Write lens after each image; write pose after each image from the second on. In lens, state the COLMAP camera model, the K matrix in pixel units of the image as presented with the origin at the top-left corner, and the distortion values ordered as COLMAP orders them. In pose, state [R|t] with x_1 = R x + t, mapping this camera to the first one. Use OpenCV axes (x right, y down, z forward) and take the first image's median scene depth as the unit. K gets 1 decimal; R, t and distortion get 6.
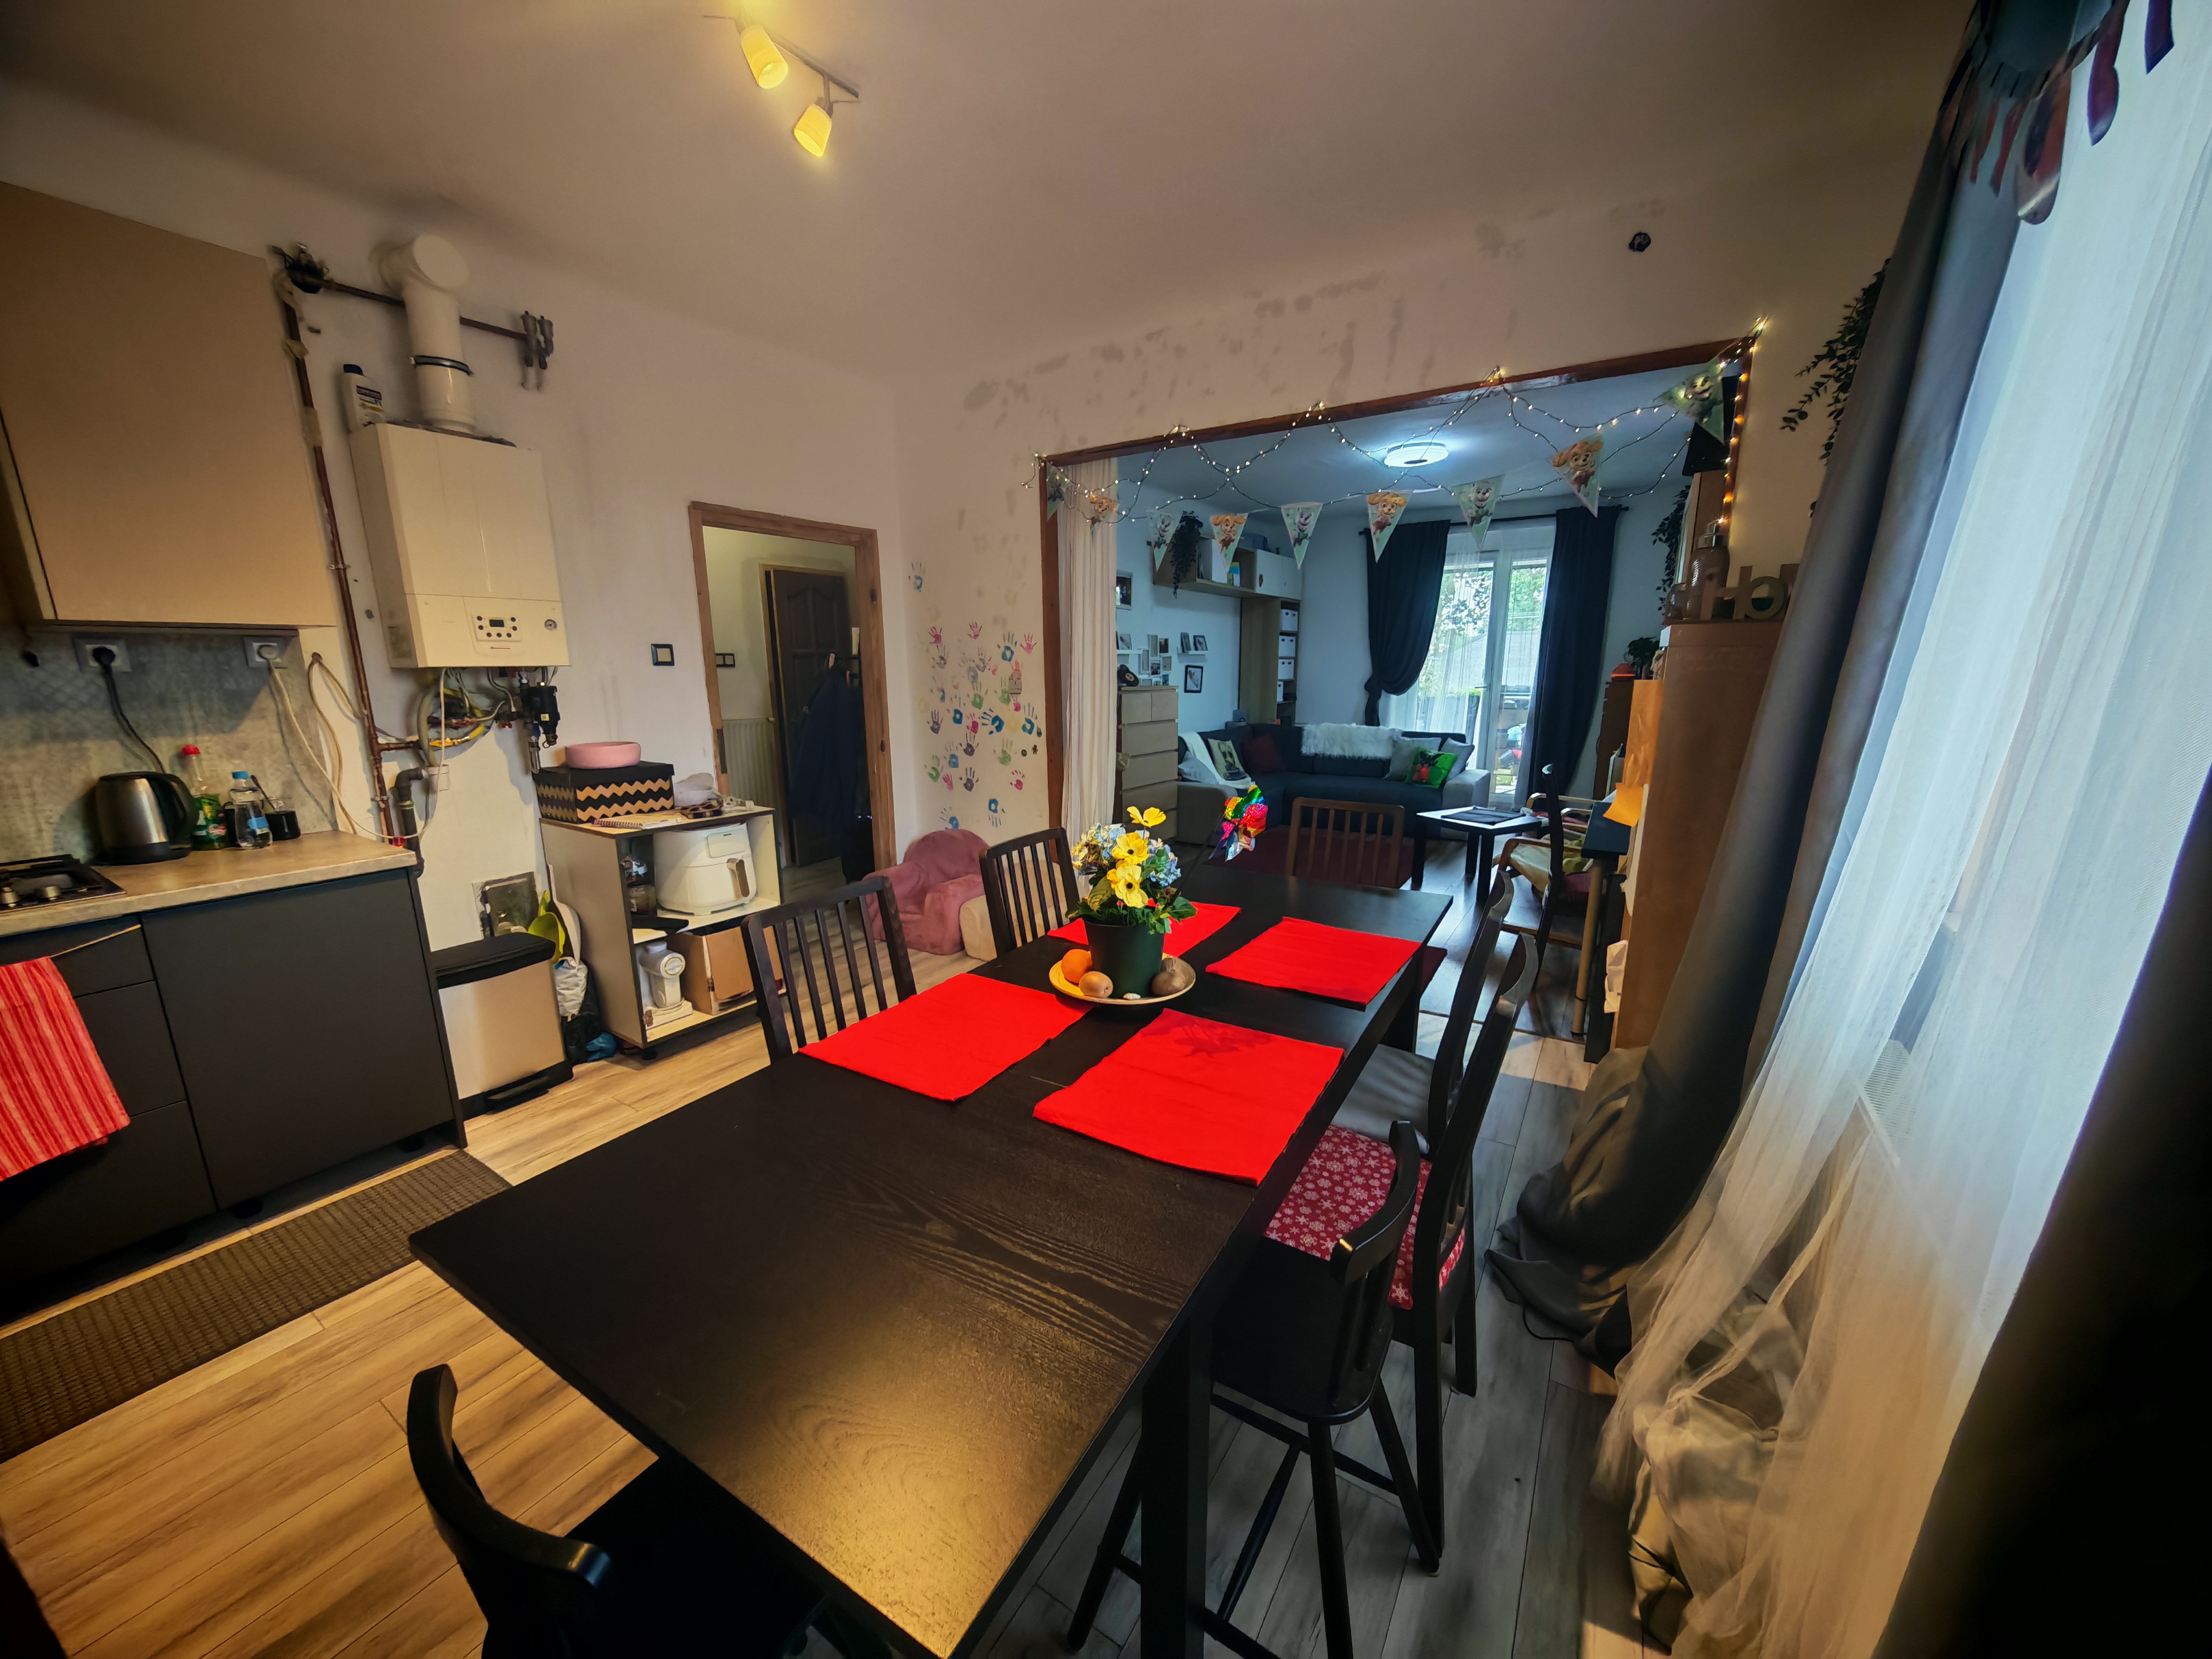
lens RADIAL K [[826.0, 0, 1101.3], [0, 826.0, 833.7], [0, 0, 1]] dist [-0.001908, 0.000267]
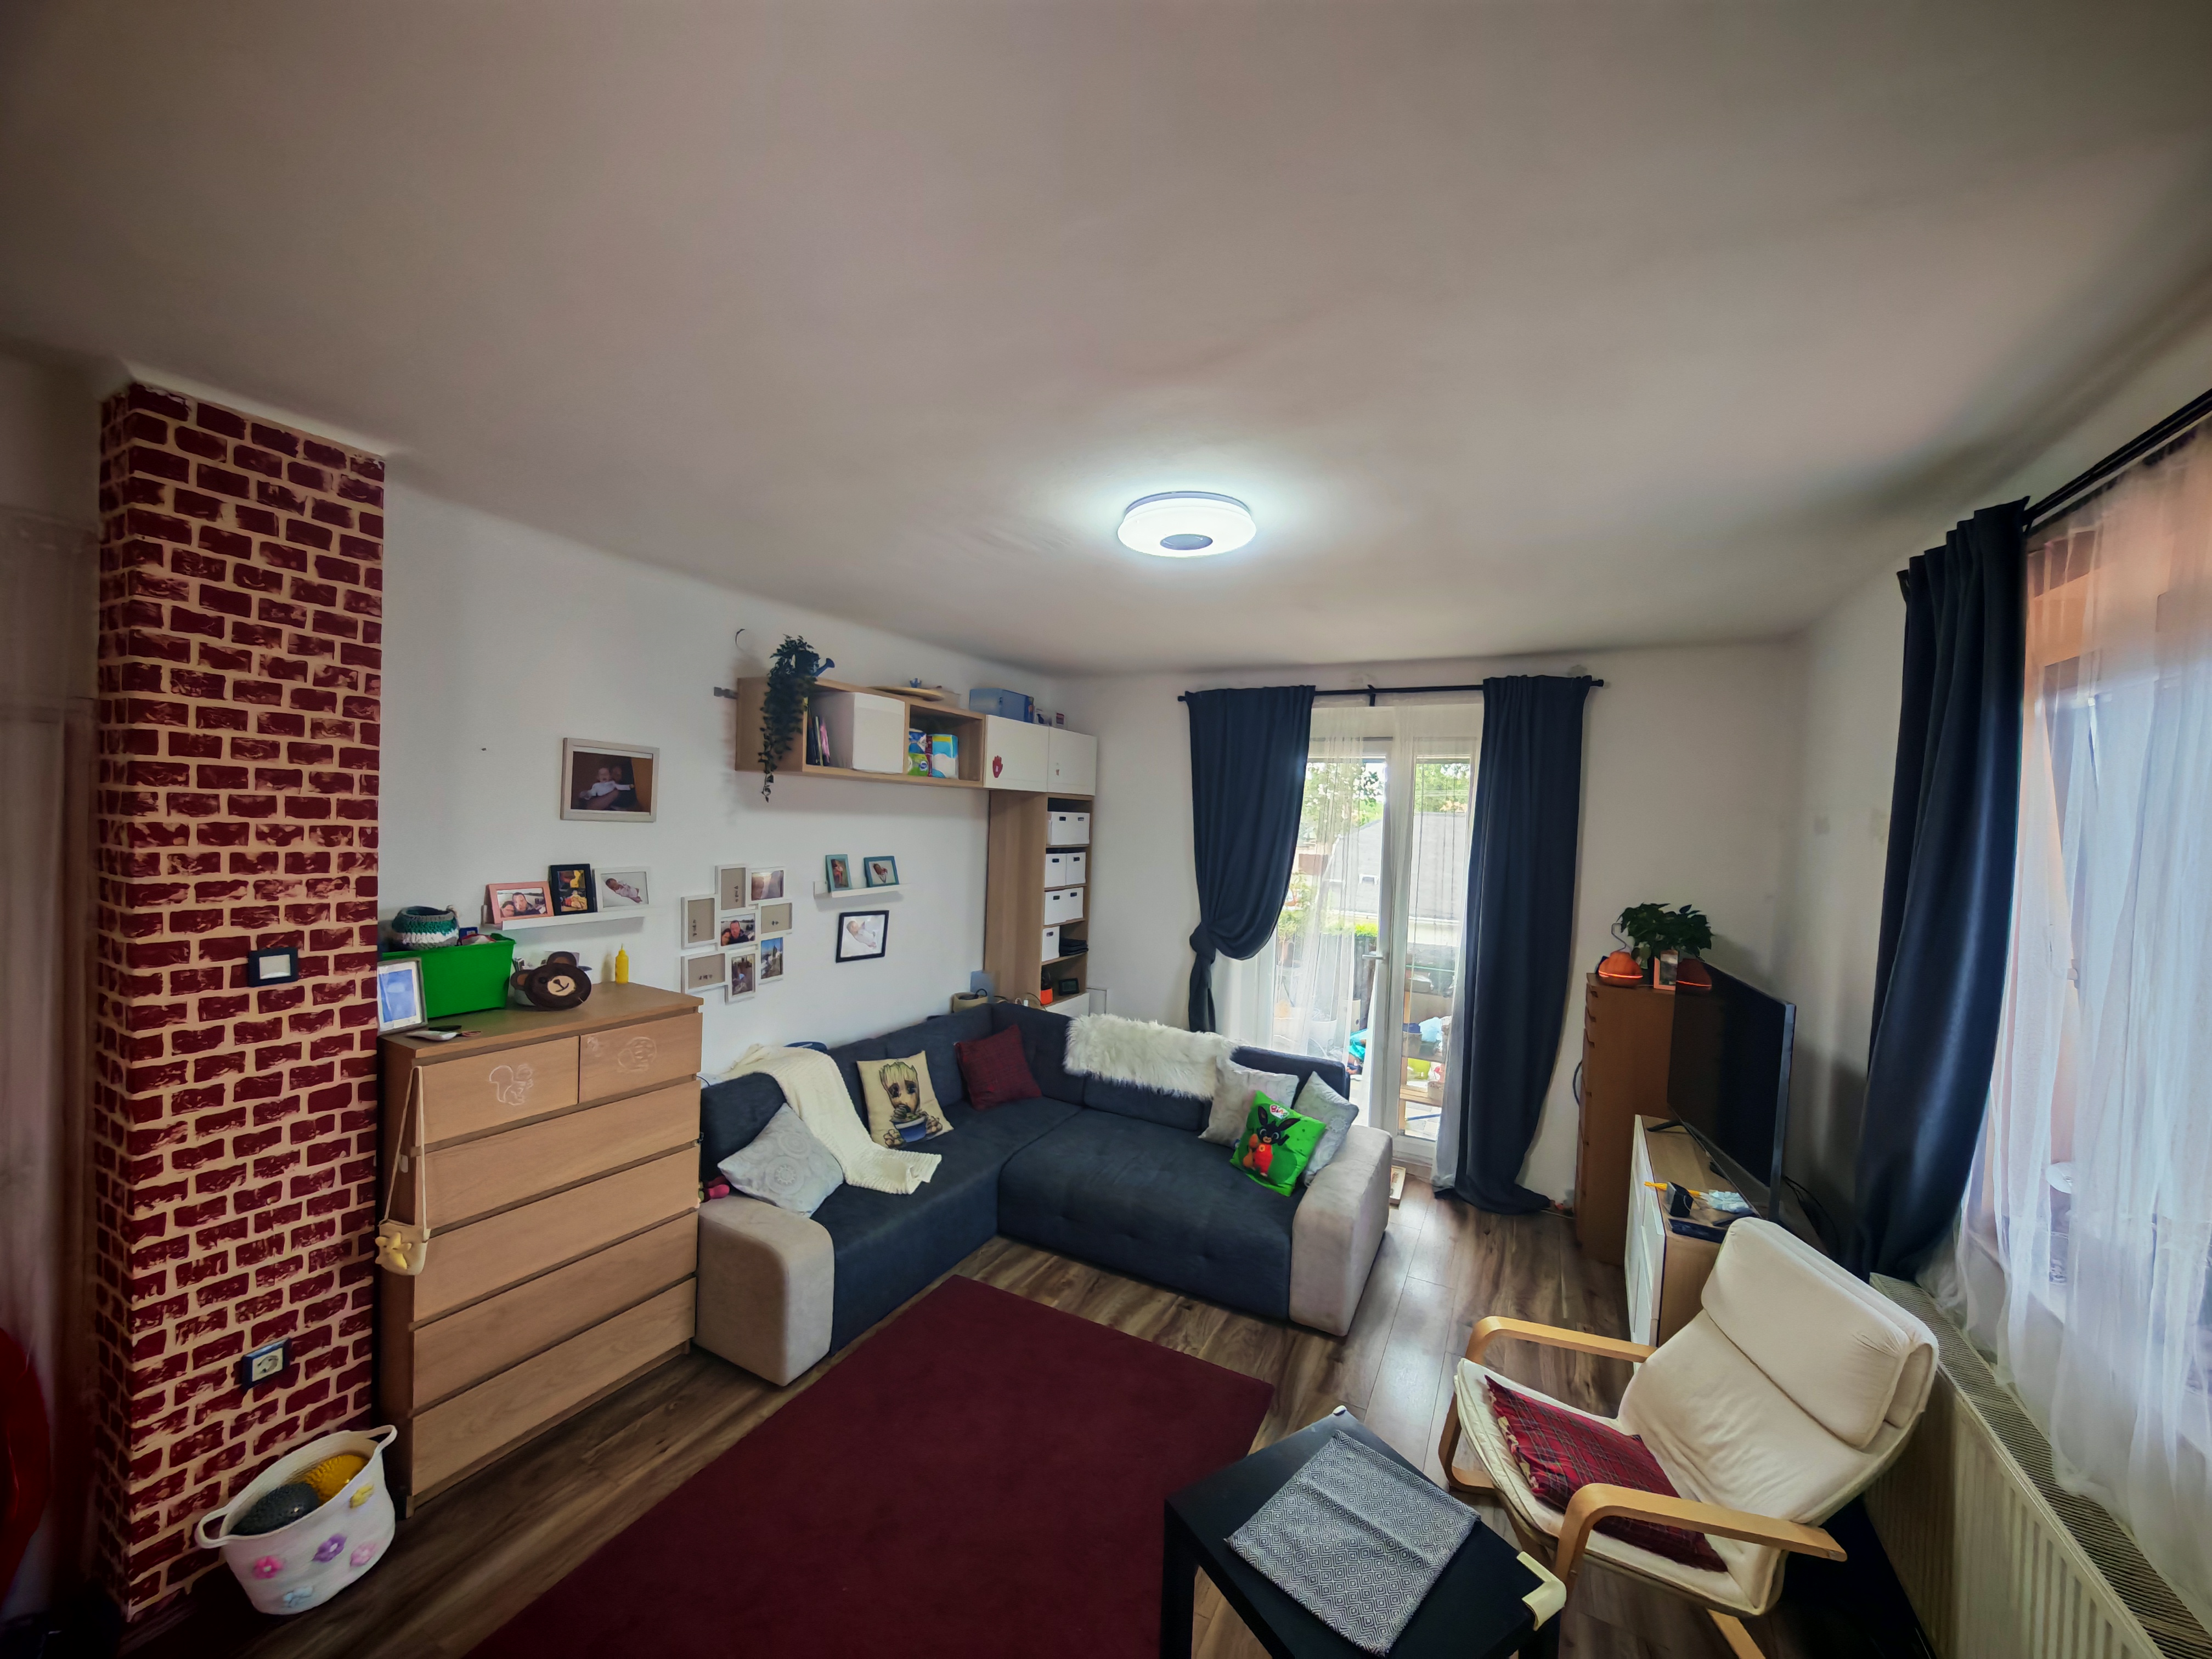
lens RADIAL K [[826.0, 0, 1101.3], [0, 826.0, 833.7], [0, 0, 1]] dist [-0.001908, 0.000267]
pose [[0.995440, 0.040777, 0.086234, 0.219323], [-0.024720, 0.983416, -0.179670, -0.159382], [-0.092130, 0.176719, 0.979940, 0.437843]]
